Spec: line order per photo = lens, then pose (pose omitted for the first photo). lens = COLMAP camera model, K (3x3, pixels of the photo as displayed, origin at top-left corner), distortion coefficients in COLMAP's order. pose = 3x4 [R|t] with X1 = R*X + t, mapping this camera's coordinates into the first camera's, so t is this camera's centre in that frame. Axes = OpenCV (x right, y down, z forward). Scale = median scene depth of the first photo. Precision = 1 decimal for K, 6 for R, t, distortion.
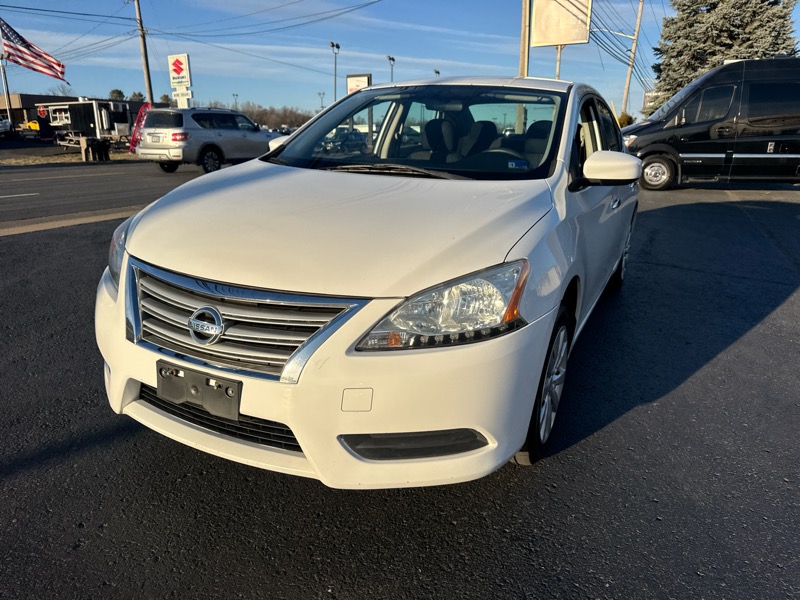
lens RADIAL K [[569.4, 0, 398.5], [0, 569.4, 302.3], [0, 0, 1]] dist [-0.001913, -0.001673]
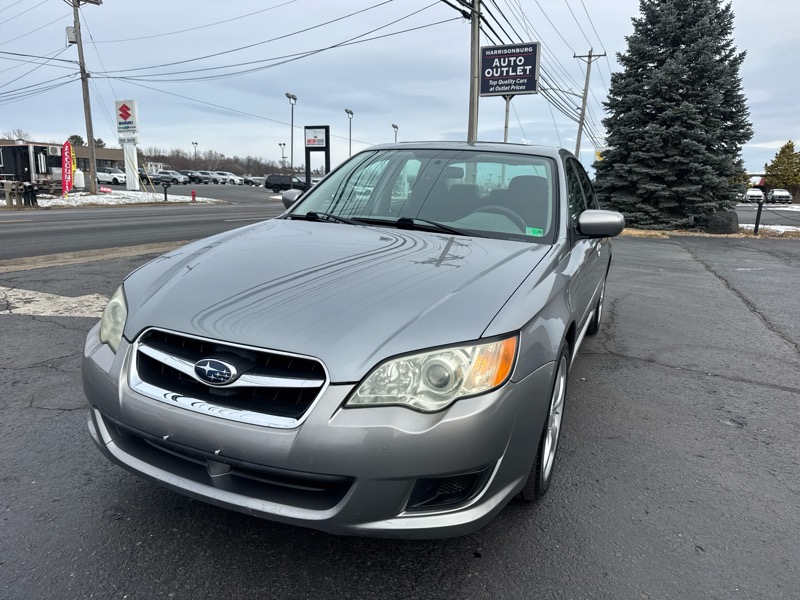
lens RADIAL K [[565.3, 0, 400.0], [0, 565.3, 300.0], [0, 0, 1]] dist [0.001198, -0.001886]
pose [[0.997605, 0.004968, 0.068991, 0.016511], [0.001070, 0.996191, -0.087193, -0.011645], [-0.069162, 0.087058, 0.993800, 0.042164]]
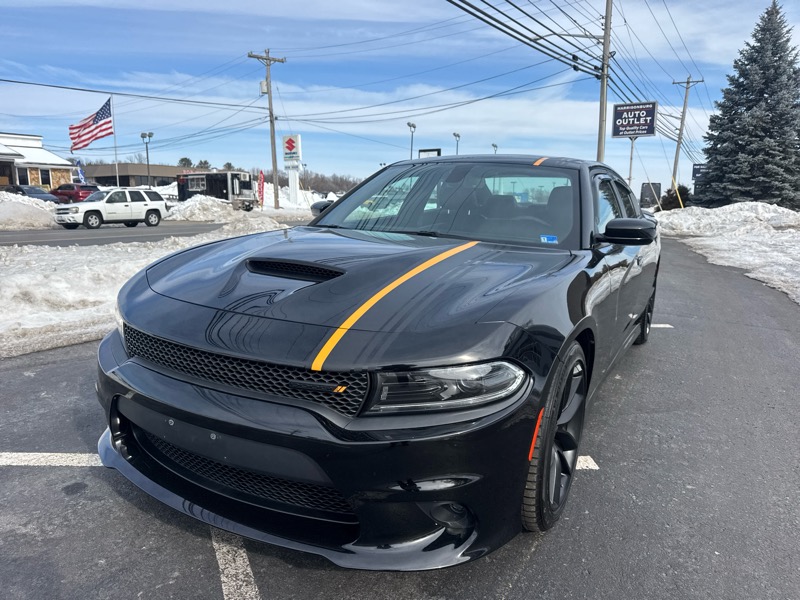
lens RADIAL K [[562.4, 0, 397.1], [0, 562.4, 302.7], [0, 0, 1]] dist [0.023839, -0.031117]
pose [[0.997097, 0.020570, -0.073305, -0.074084], [-0.028271, 0.994004, -0.105624, 0.043725], [0.070693, 0.107390, 0.991701, -0.146261]]
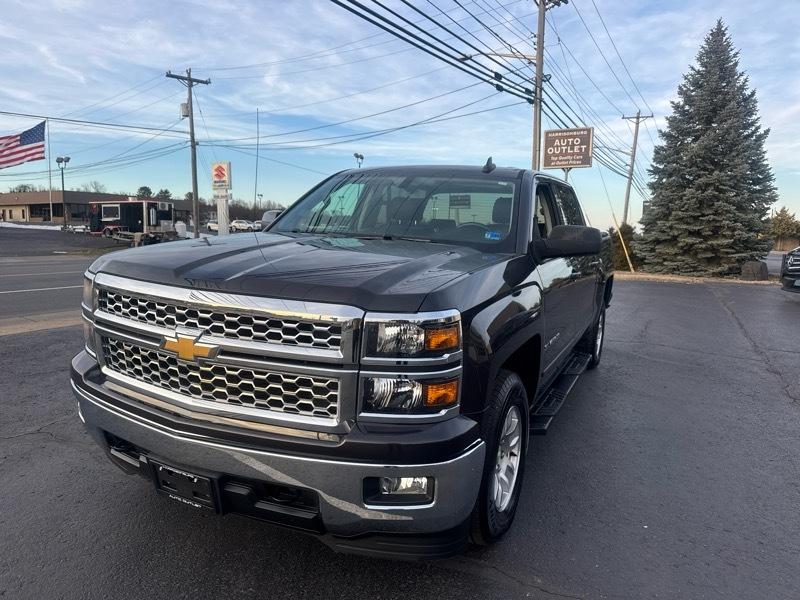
lens RADIAL K [[566.7, 0, 400.2], [0, 566.7, 302.2], [0, 0, 1]] dist [0.004724, -0.004774]
pose [[0.999689, 0.021311, -0.012936, -0.017589], [-0.023146, 0.986183, -0.164035, 0.010558], [0.009261, 0.164284, 0.986370, -0.051164]]
